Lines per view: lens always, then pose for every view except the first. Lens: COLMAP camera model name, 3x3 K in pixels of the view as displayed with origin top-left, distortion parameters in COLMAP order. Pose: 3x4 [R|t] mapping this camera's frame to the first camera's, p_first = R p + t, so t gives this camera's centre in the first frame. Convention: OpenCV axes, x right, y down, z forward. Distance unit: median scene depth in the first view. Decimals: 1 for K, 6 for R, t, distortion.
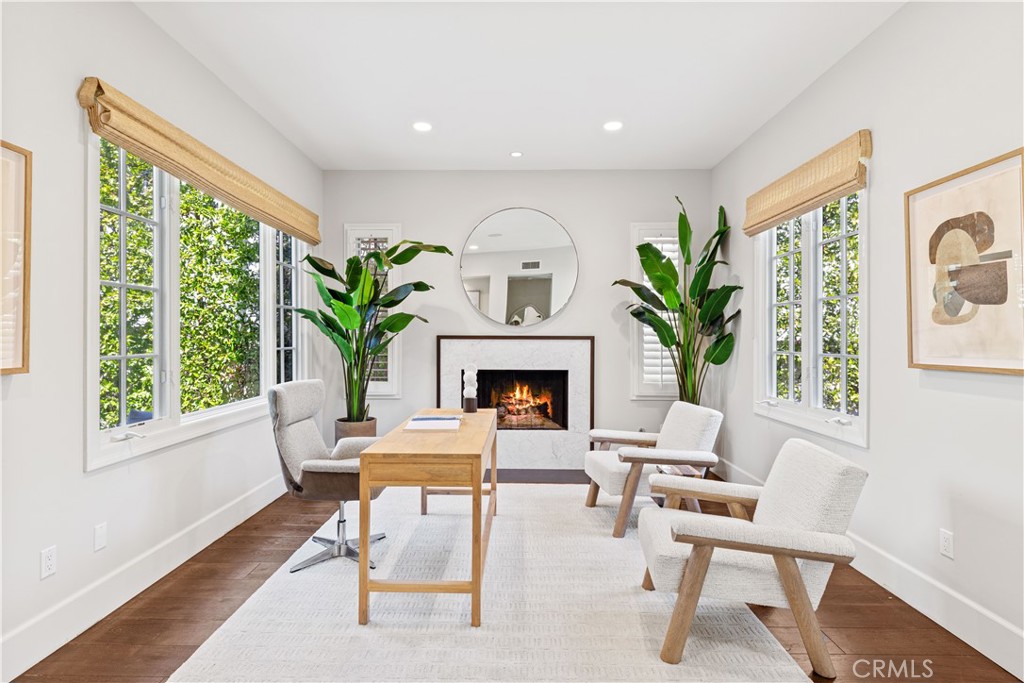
lens RADIAL K [[527.8, 0, 511.4], [0, 527.8, 337.4], [0, 0, 1]] dist [0.010738, -0.000438]
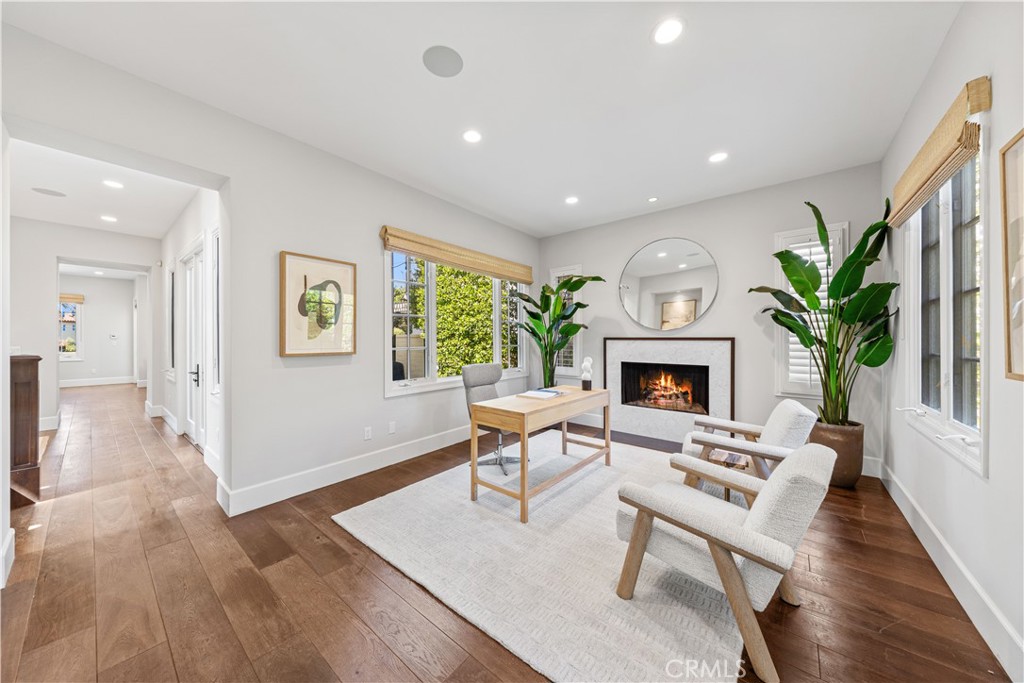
lens RADIAL K [[351.3, 0, 495.9], [0, 351.3, 339.6], [0, 0, 1]] dist [0.014034, -0.002288]
pose [[0.768351, -0.000422, -0.640029, 0.278047], [0.002589, 0.999994, 0.002449, -0.001153], [0.640024, -0.003538, 0.768347, 0.073502]]
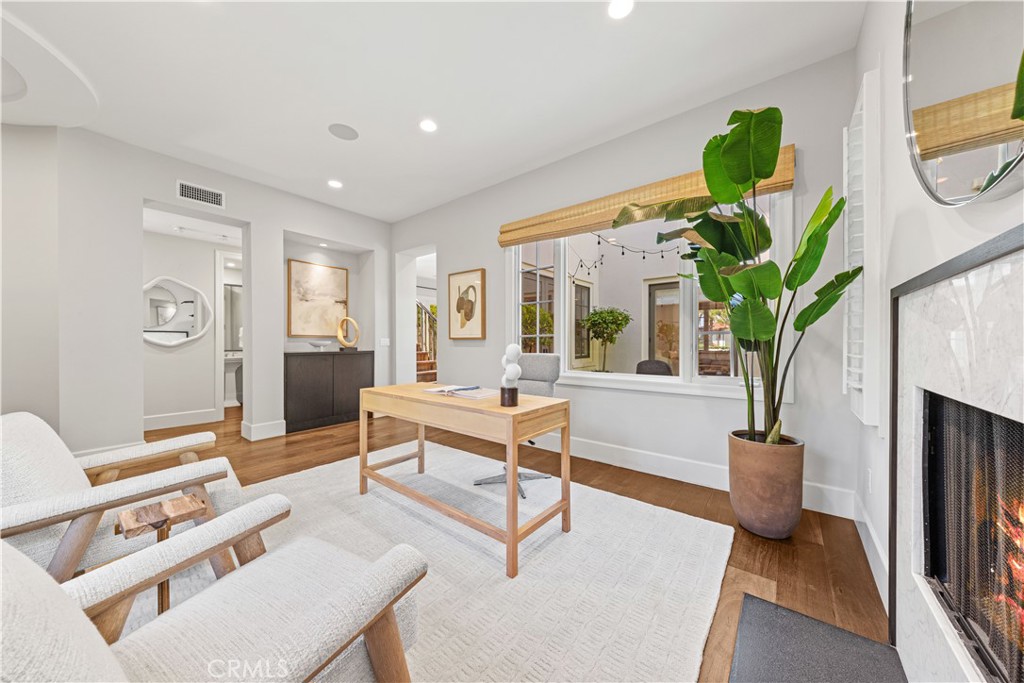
lens RADIAL K [[351.3, 0, 514.7], [0, 351.3, 341.5], [0, 0, 1]] dist [0.014034, -0.002288]
pose [[-0.627738, -0.004032, -0.778414, 0.253987], [-0.001401, 0.999991, -0.004050, 0.037678], [0.778423, -0.001452, -0.627738, 1.039149]]
